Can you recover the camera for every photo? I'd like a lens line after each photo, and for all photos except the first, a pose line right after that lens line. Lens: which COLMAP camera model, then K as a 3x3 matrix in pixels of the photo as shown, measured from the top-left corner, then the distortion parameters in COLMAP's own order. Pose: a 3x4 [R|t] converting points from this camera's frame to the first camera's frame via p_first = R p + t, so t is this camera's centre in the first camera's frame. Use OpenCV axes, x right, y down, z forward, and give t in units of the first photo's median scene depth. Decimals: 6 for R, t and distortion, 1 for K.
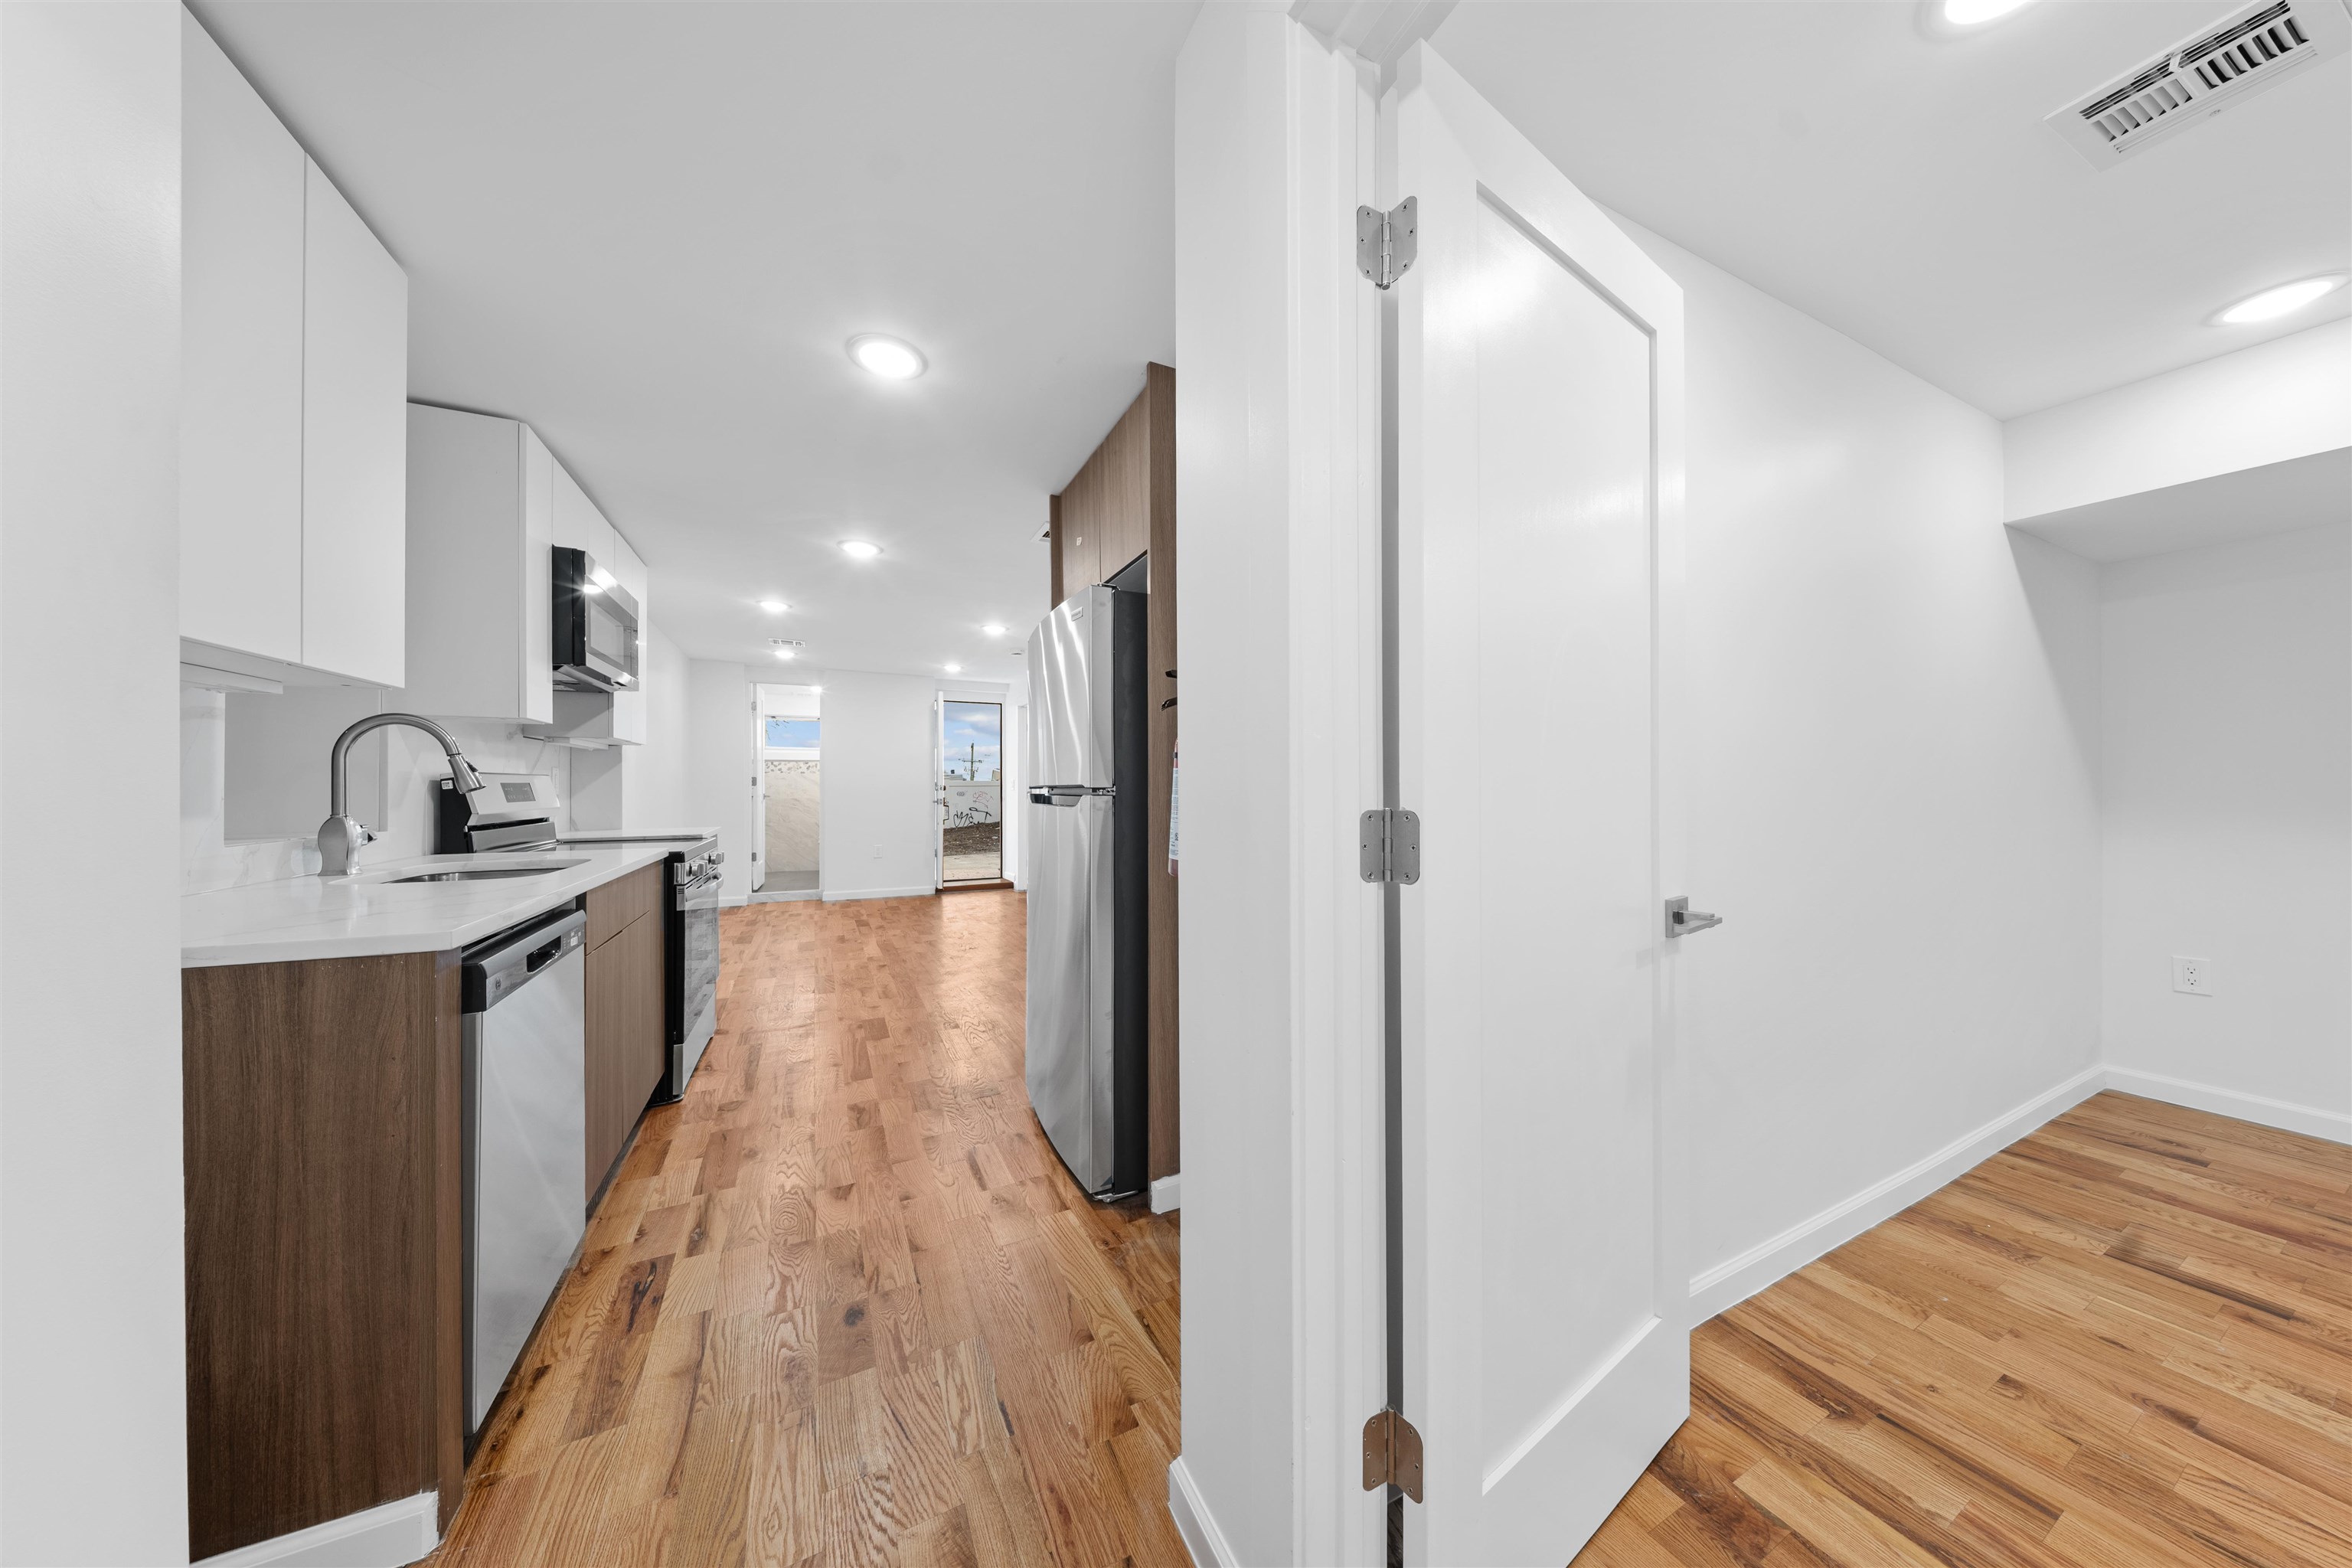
lens RADIAL K [[710.1, 0, 1183.6], [0, 710.1, 791.0], [0, 0, 1]] dist [-0.001837, -0.000838]
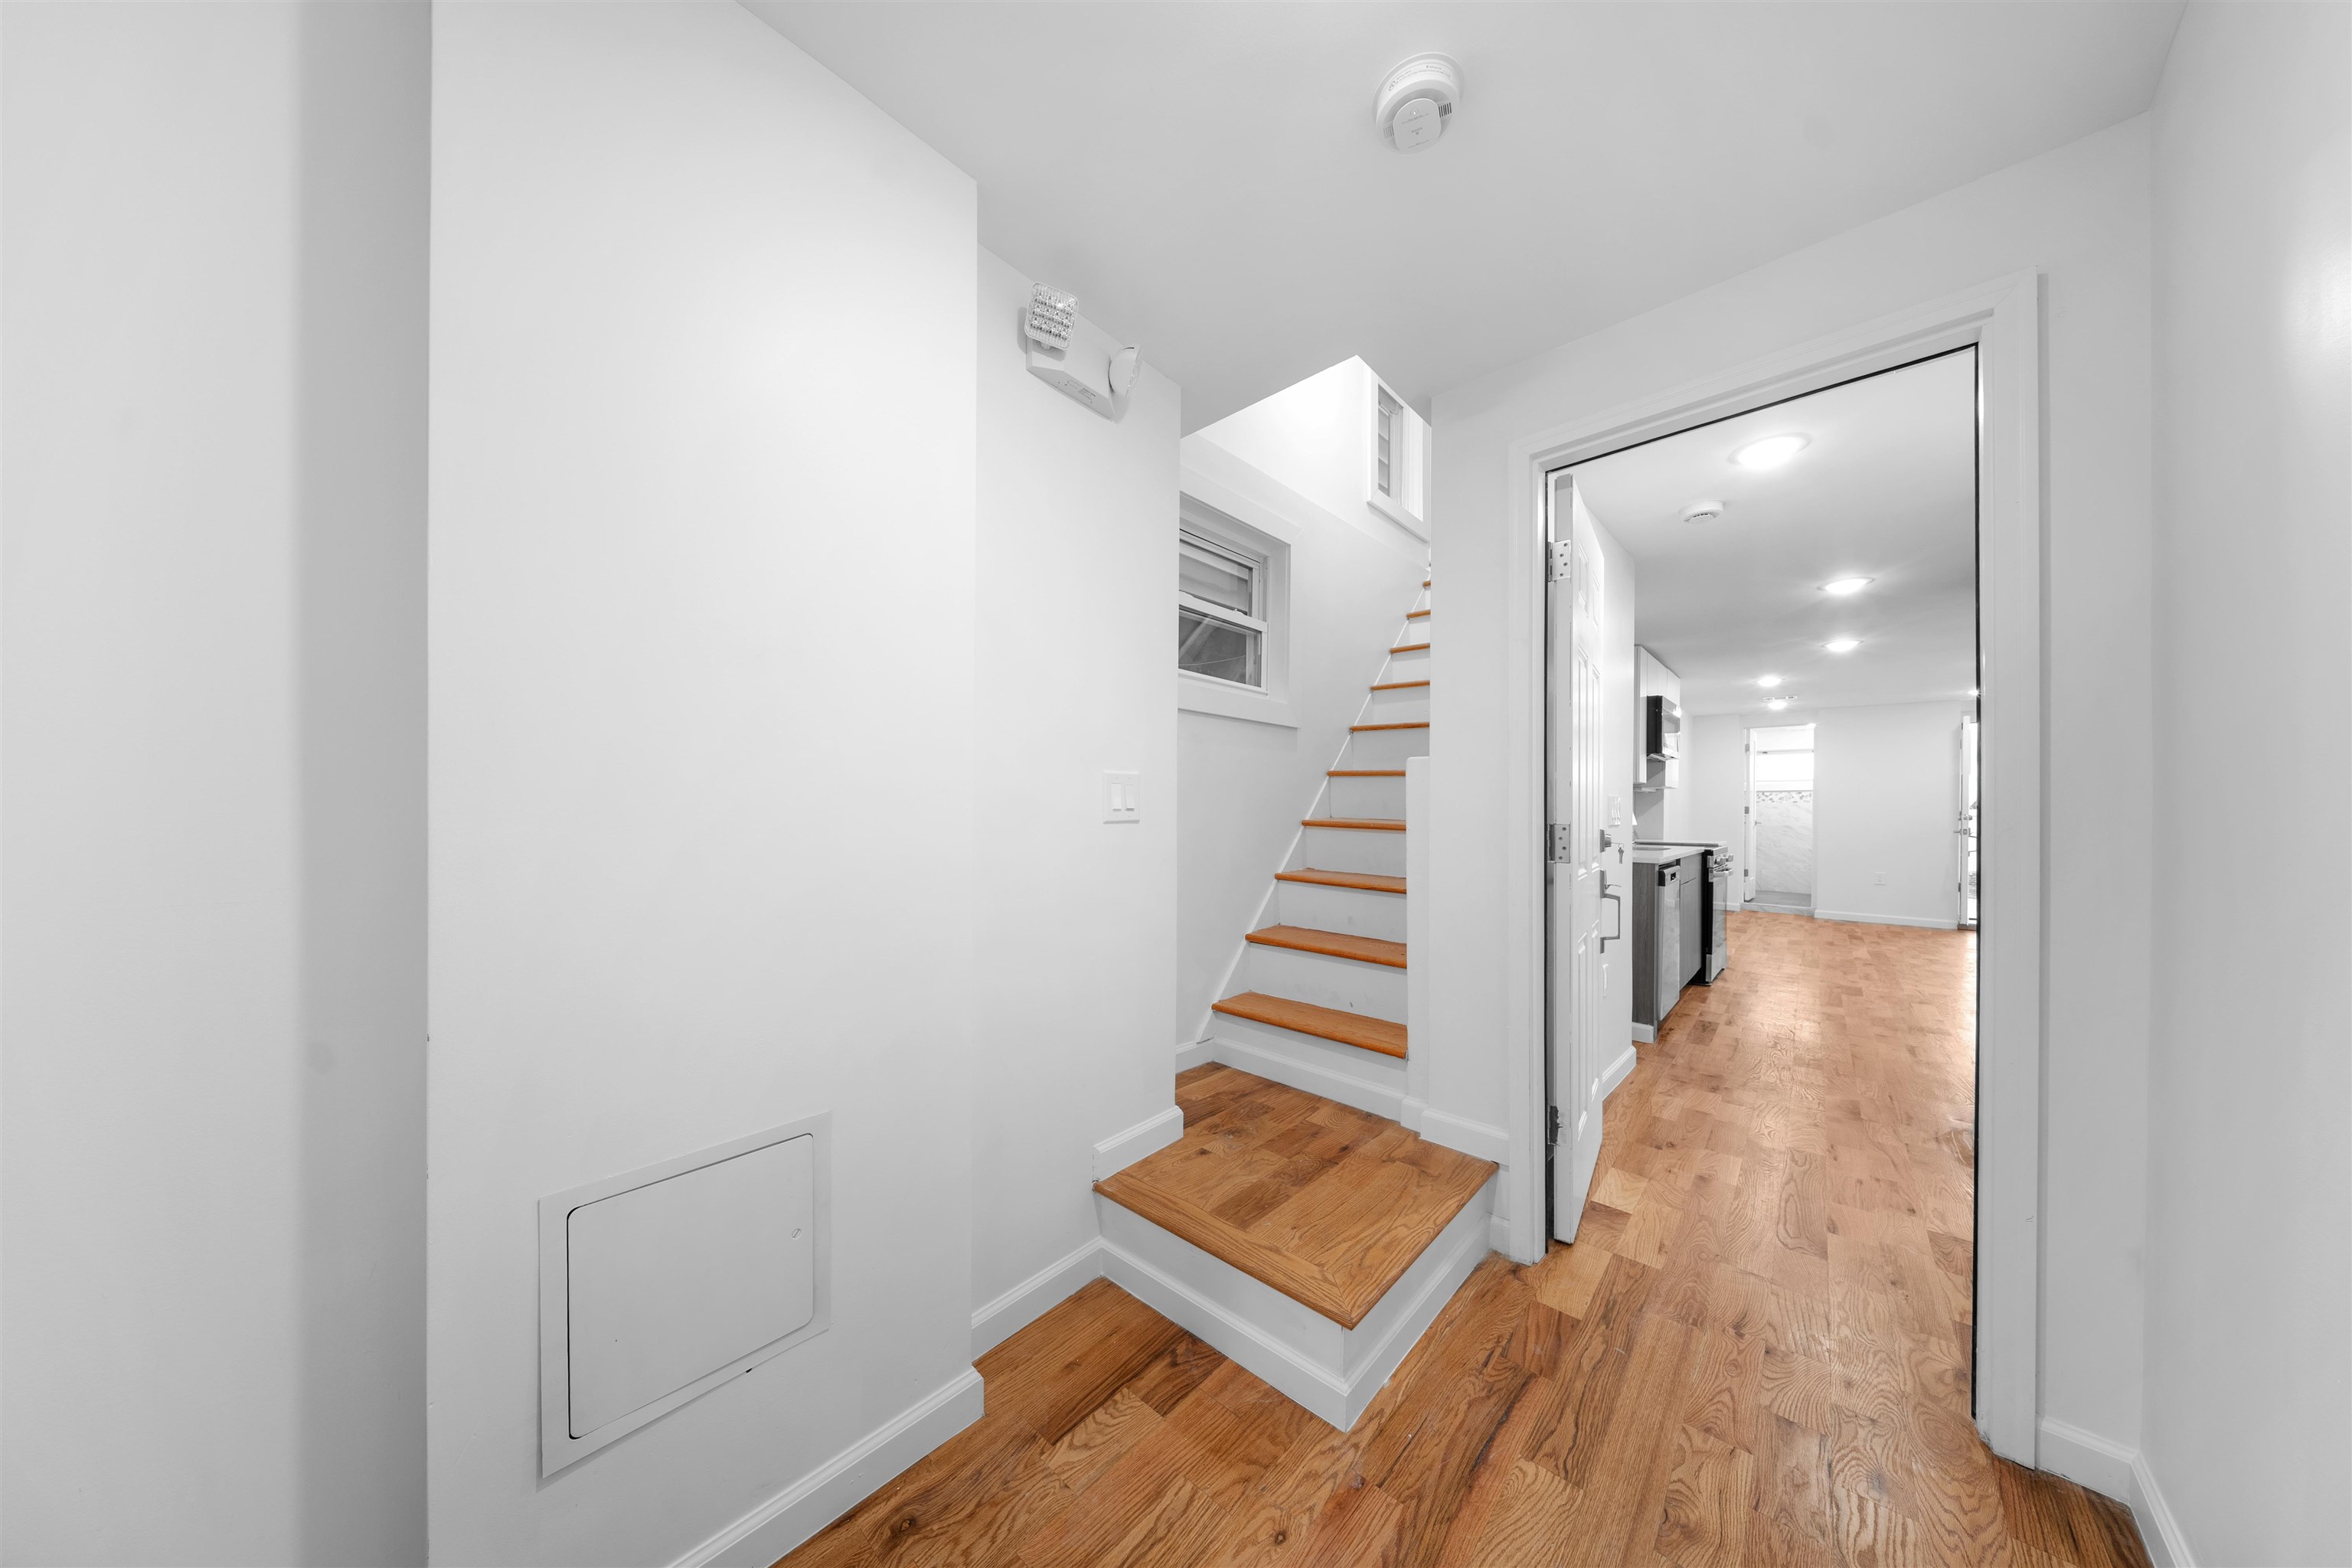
lens RADIAL K [[710.1, 0, 1141.3], [0, 710.1, 808.7], [0, 0, 1]] dist [-0.001837, -0.000838]
pose [[0.324233, -0.000359, -0.945977, 0.608655], [-0.013407, 0.999898, -0.004974, 0.009829], [0.945882, 0.014296, 0.324195, -1.100522]]
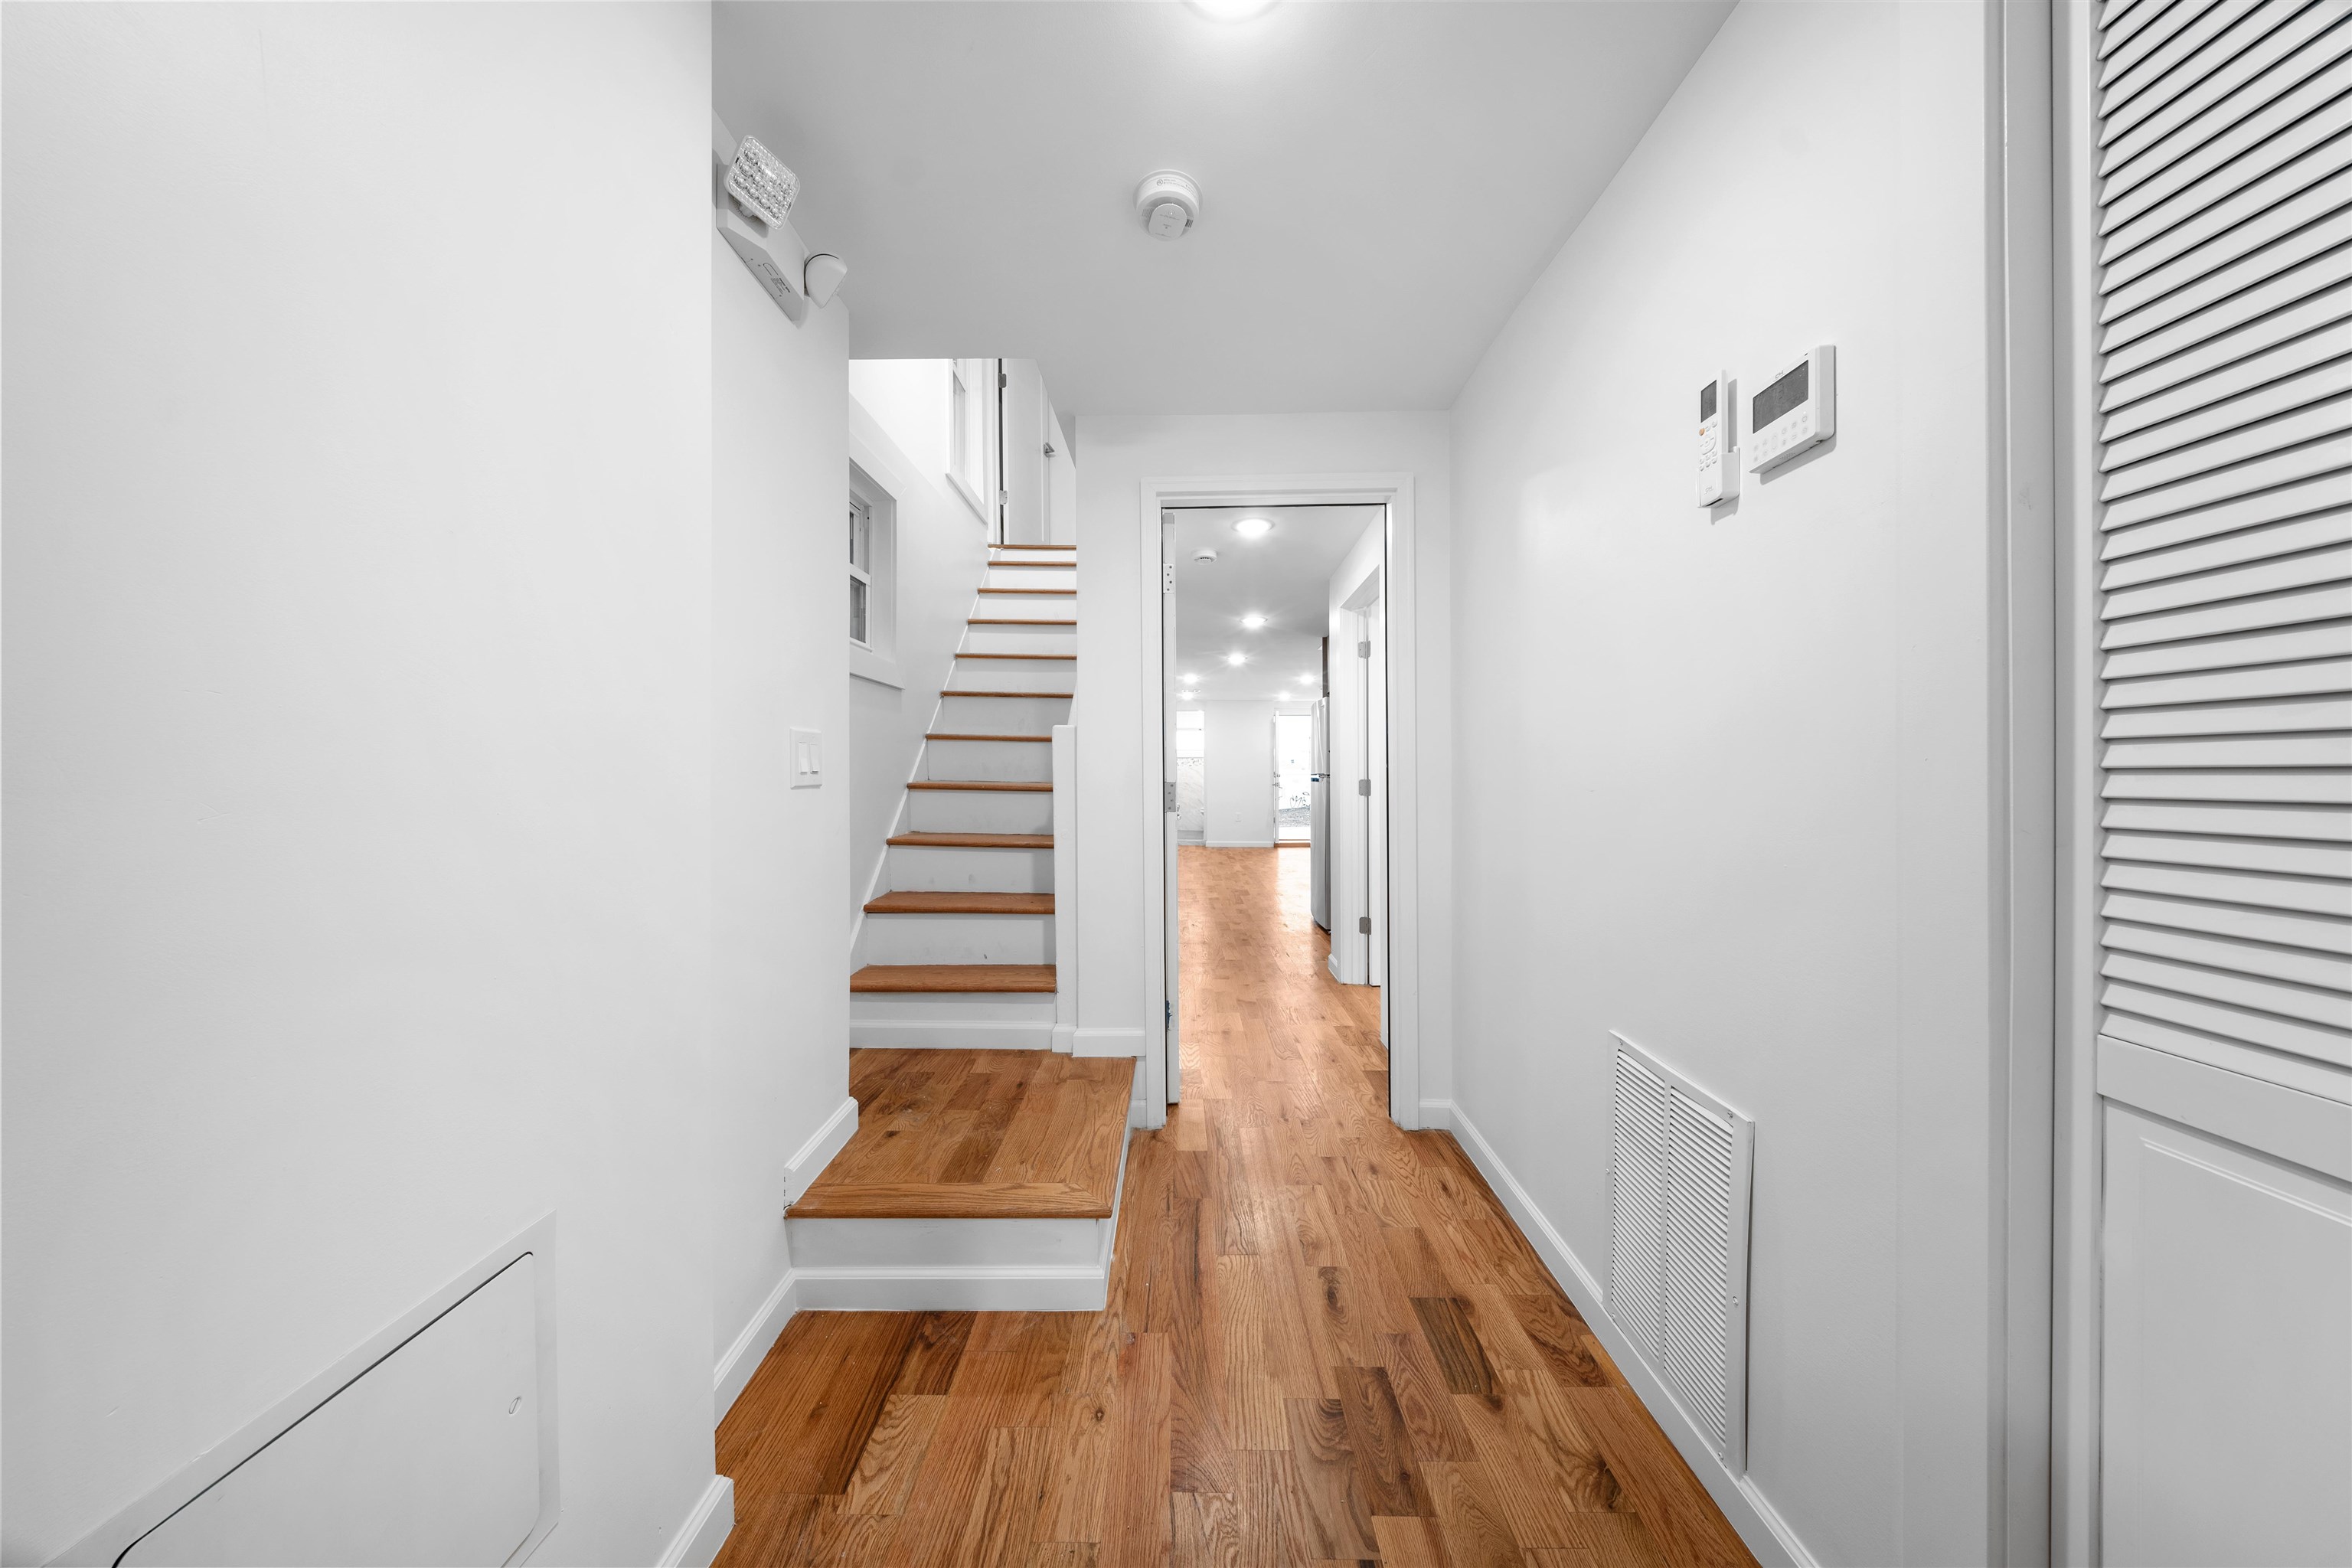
lens RADIAL K [[710.1, 0, 1164.3], [0, 710.1, 771.4], [0, 0, 1]] dist [-0.001837, -0.000838]
pose [[0.879611, -0.002954, -0.475684, 0.488230], [-0.002642, 0.999935, -0.011094, 0.012423], [0.475686, 0.011015, 0.879546, -1.311249]]
